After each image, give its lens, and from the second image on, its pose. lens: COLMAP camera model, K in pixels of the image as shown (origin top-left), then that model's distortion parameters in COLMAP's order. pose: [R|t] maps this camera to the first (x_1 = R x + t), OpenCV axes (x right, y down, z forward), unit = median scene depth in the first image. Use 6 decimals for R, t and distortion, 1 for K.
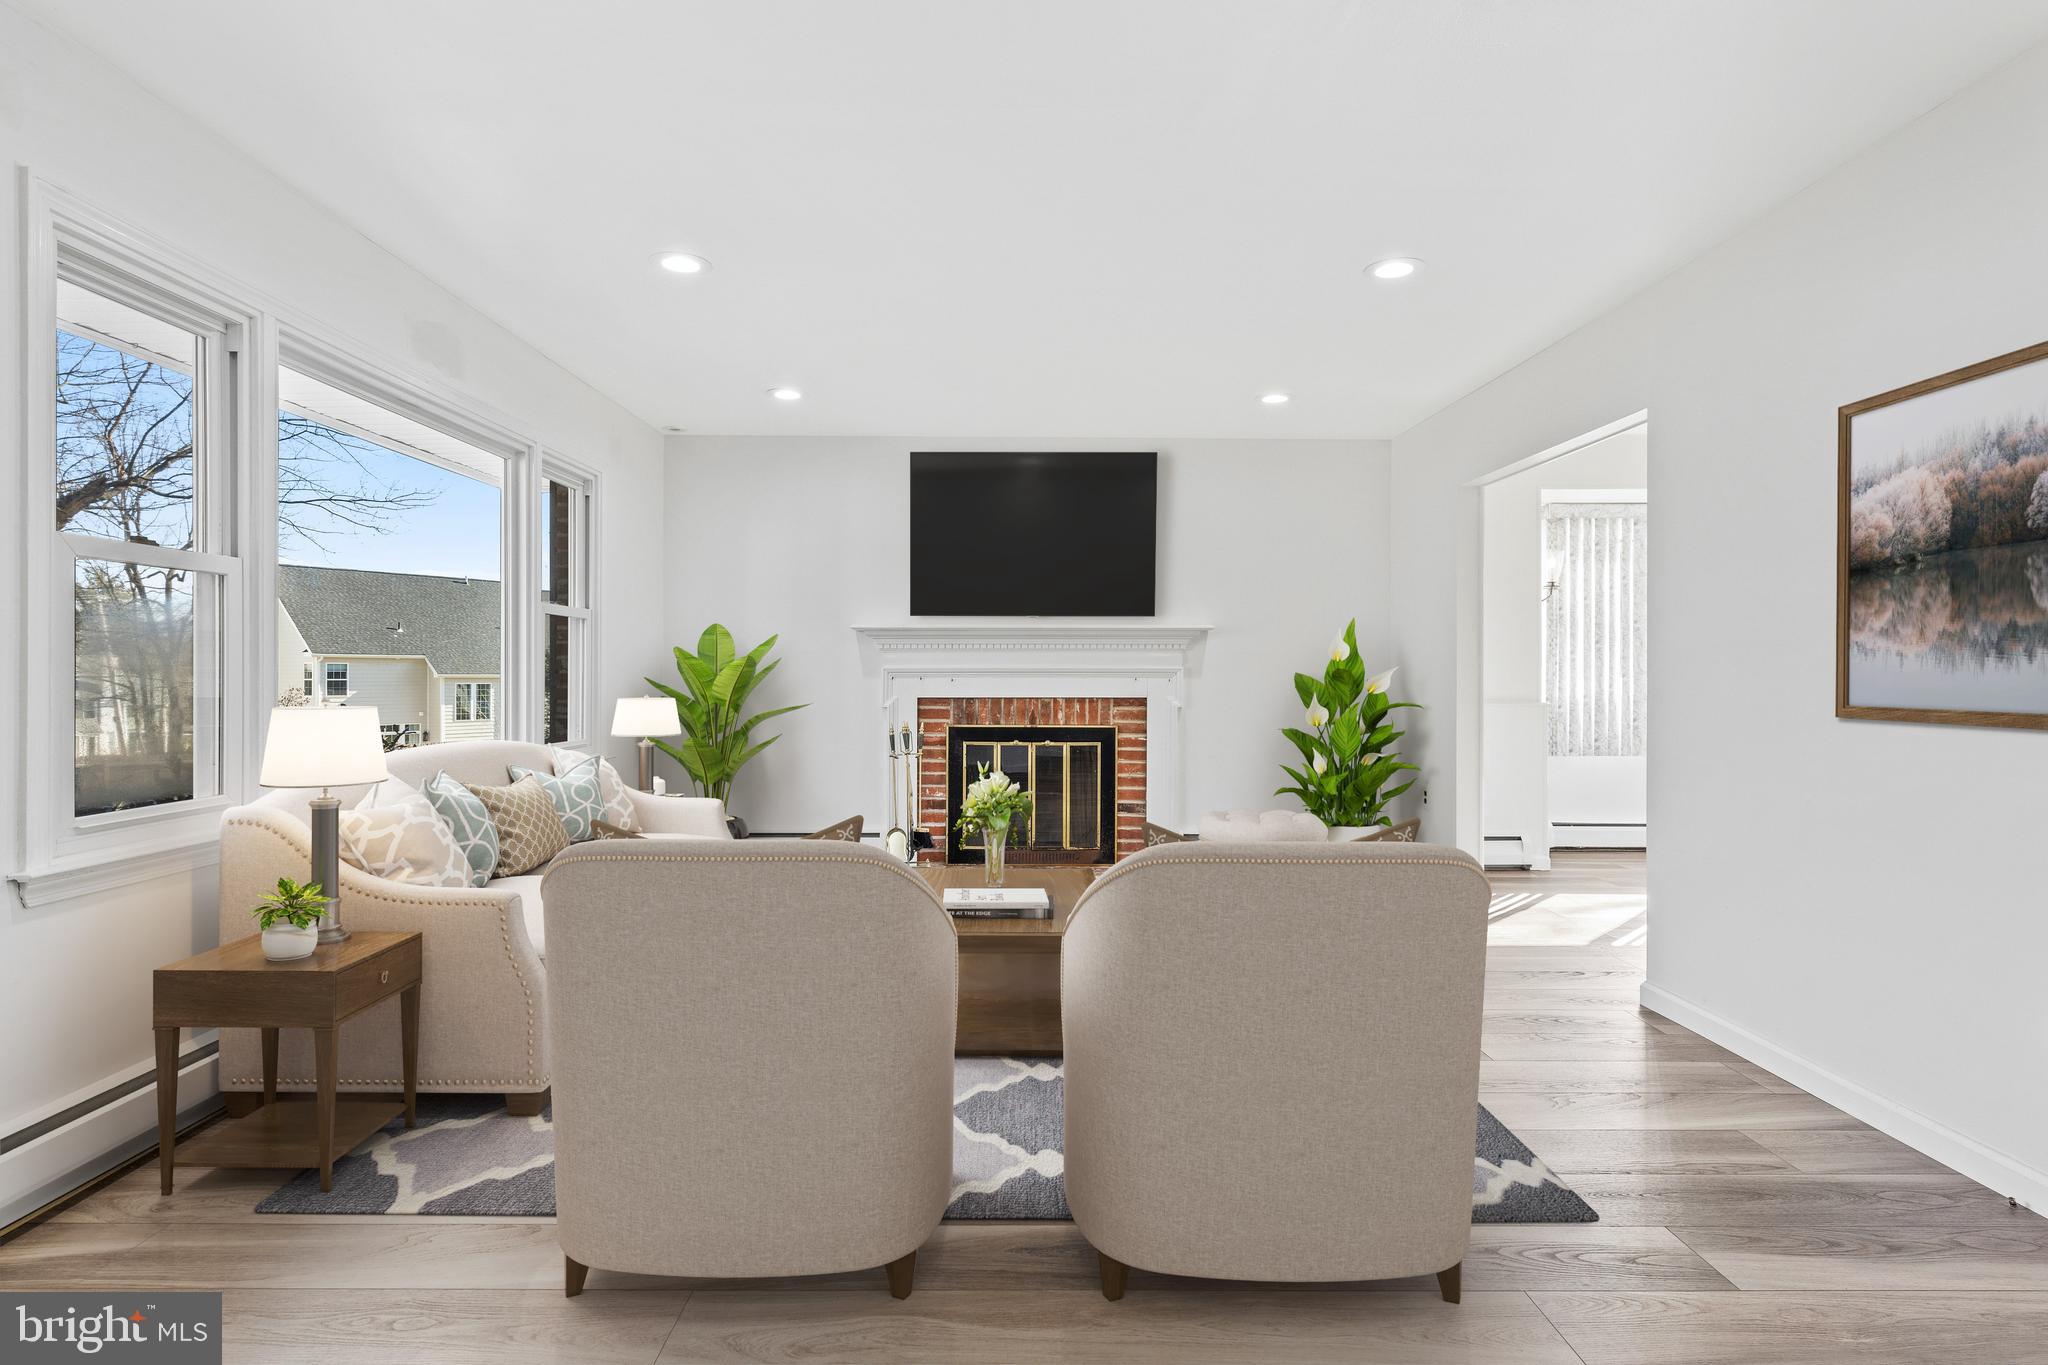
lens RADIAL K [[1059.9, 0, 1039.7], [0, 1059.9, 672.8], [0, 0, 1]] dist [0.006905, -0.003022]
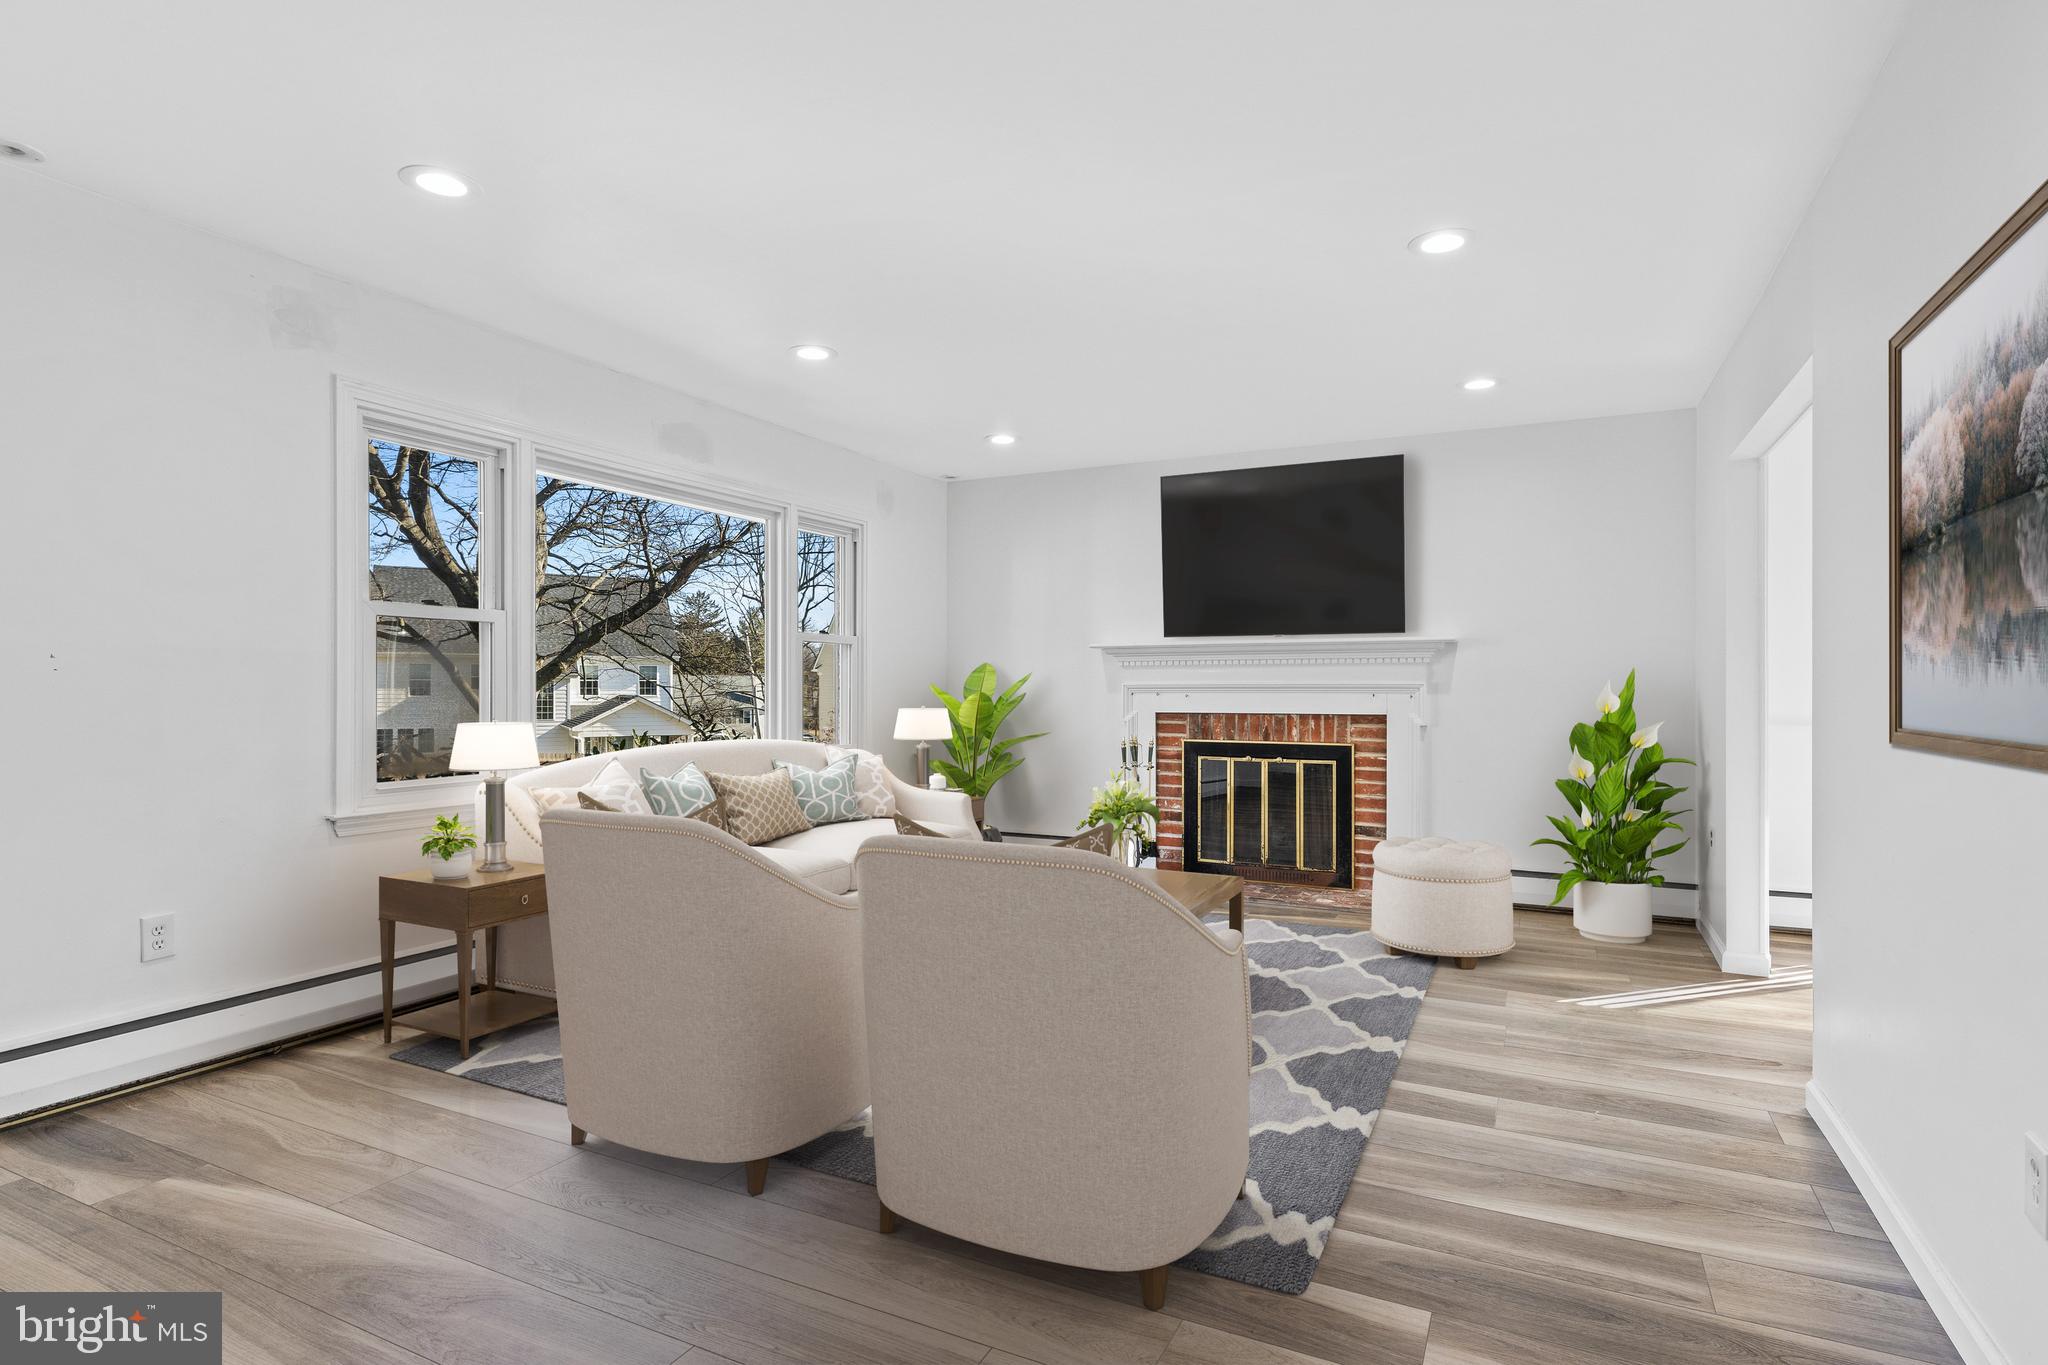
lens RADIAL K [[1059.9, 0, 1044.7], [0, 1059.9, 679.2], [0, 0, 1]] dist [0.006905, -0.003022]
pose [[0.887671, -0.004846, -0.460453, 0.267872], [-0.000110, 0.999942, -0.010736, 0.001972], [0.460478, 0.009581, 0.887619, 0.024085]]
